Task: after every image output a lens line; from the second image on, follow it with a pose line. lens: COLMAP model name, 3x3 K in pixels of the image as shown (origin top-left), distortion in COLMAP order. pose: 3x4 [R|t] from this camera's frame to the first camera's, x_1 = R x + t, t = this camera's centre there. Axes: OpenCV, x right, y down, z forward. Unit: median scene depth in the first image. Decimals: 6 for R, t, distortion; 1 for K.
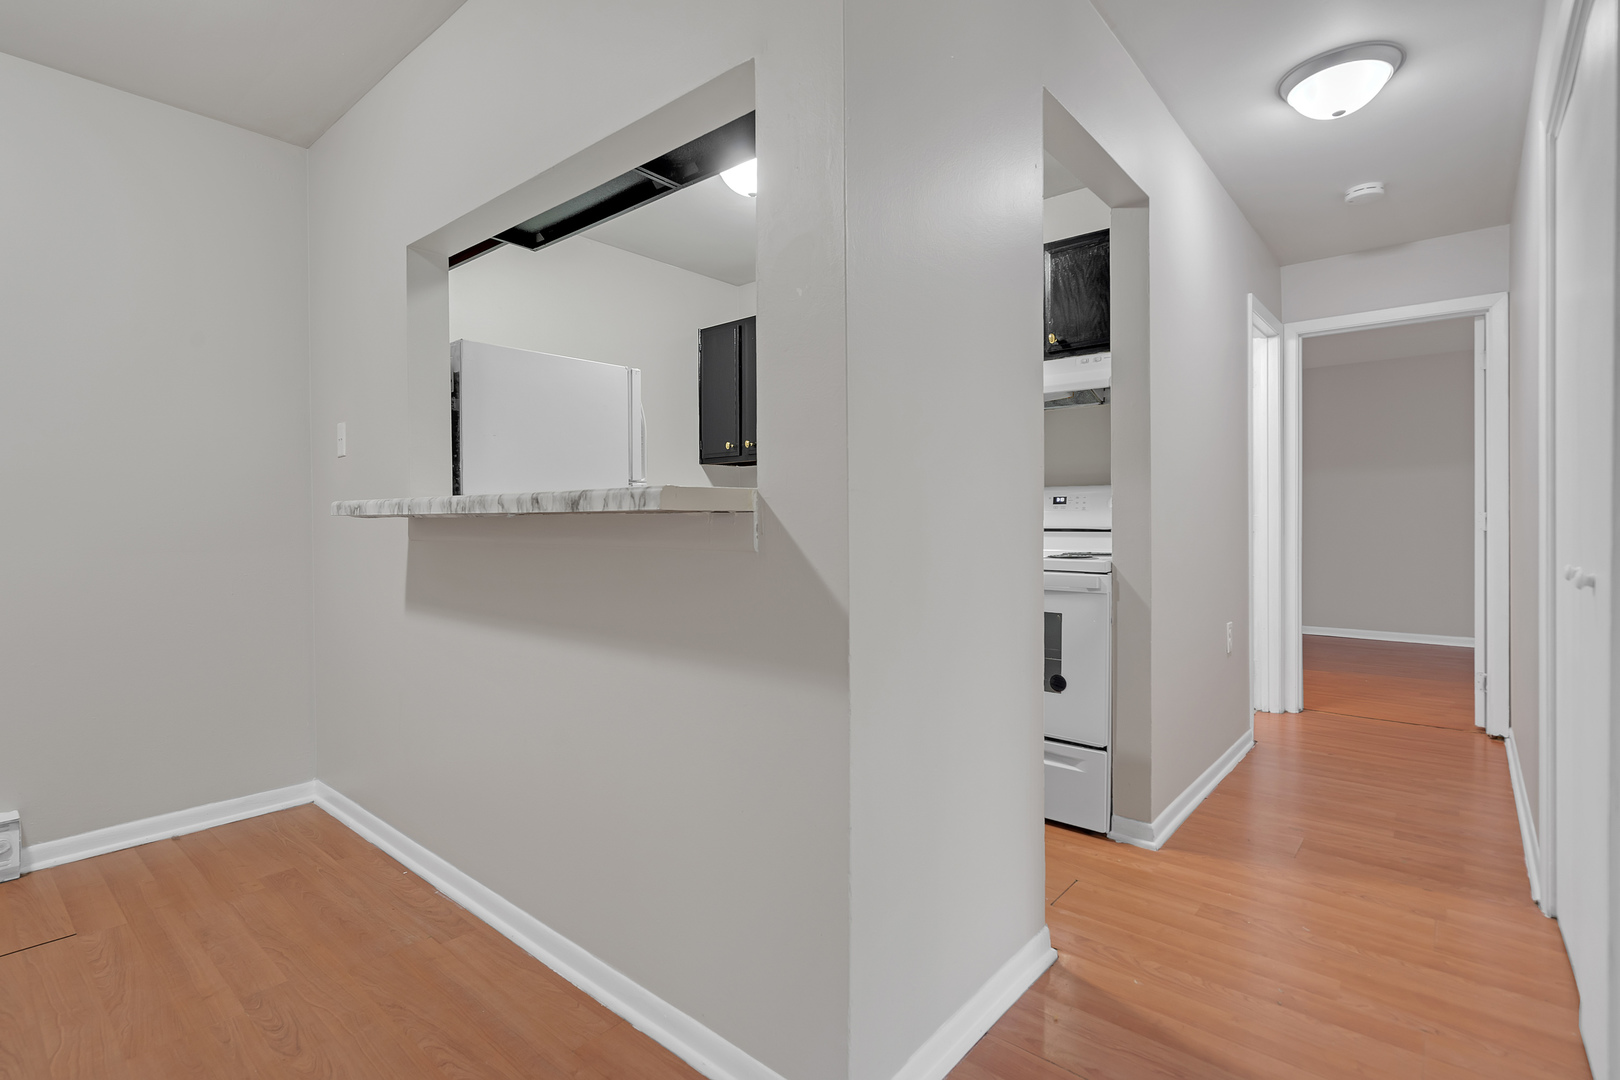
lens RADIAL K [[758.2, 0, 800.2], [0, 758.2, 535.9], [0, 0, 1]] dist [-0.000309, 0.001076]
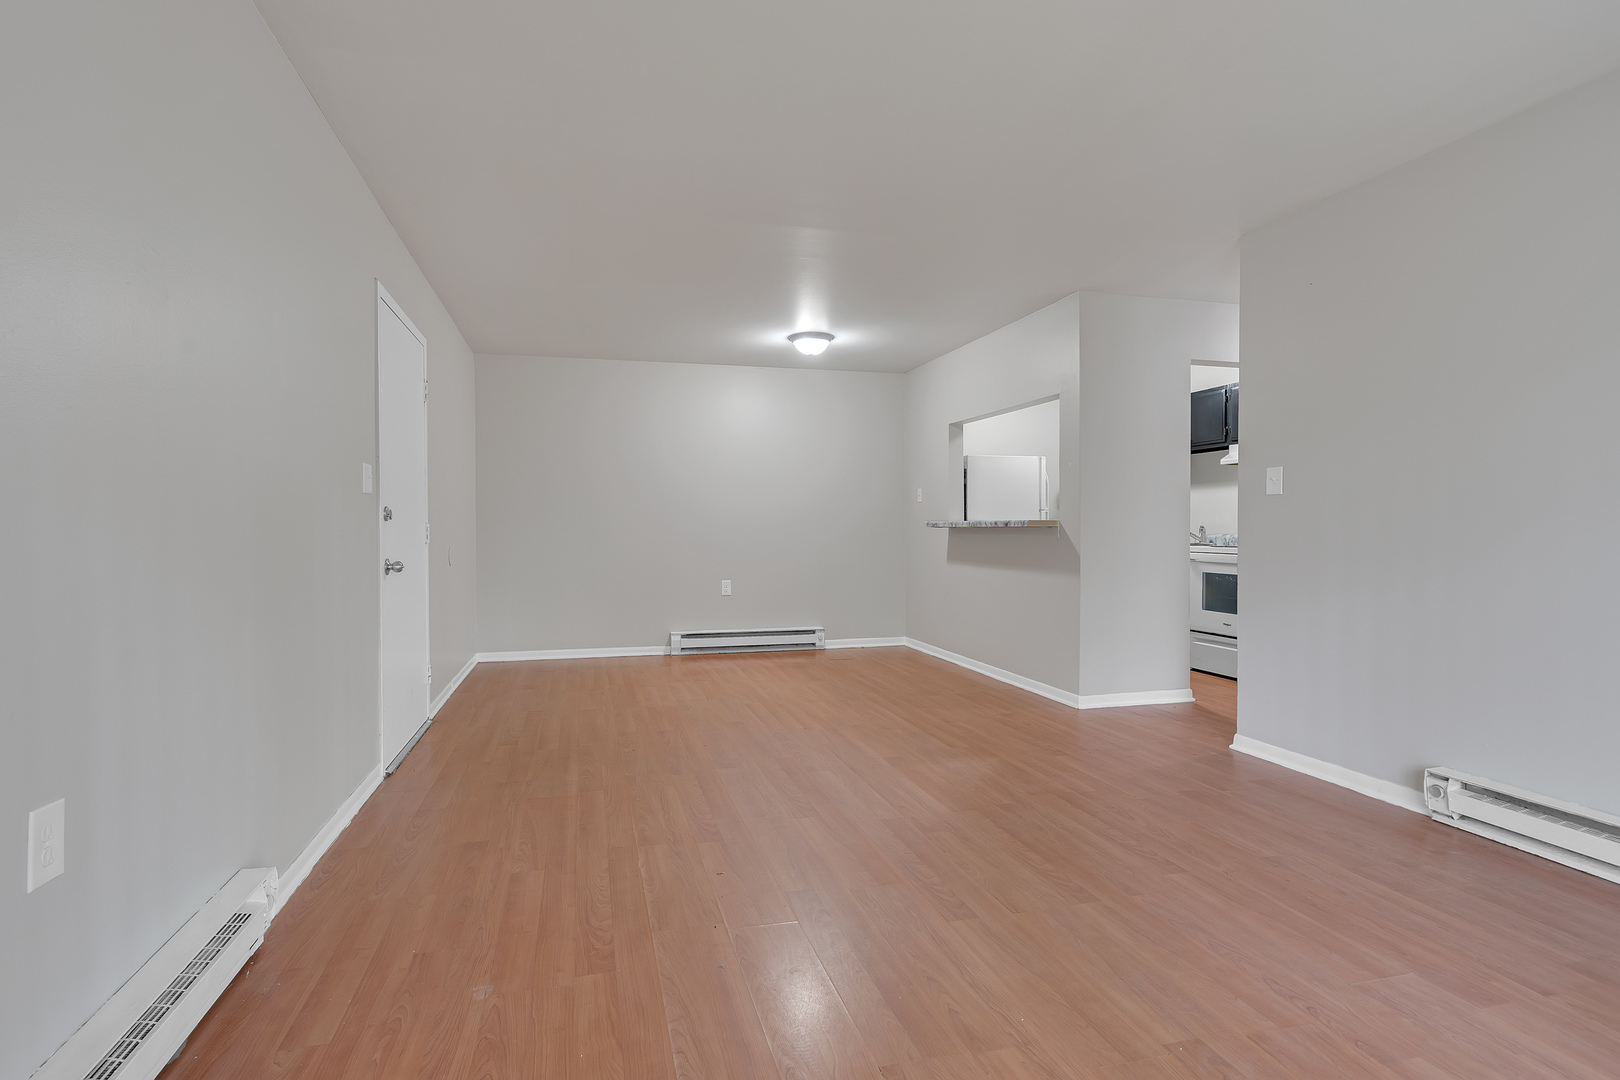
lens RADIAL K [[758.2, 0, 800.2], [0, 758.2, 535.9], [0, 0, 1]] dist [-0.000309, 0.001076]
pose [[0.832362, 0.010938, -0.554125, 0.687693], [-0.015322, 0.999877, -0.003278, 0.031146], [0.554021, 0.011218, 0.832427, -1.976753]]
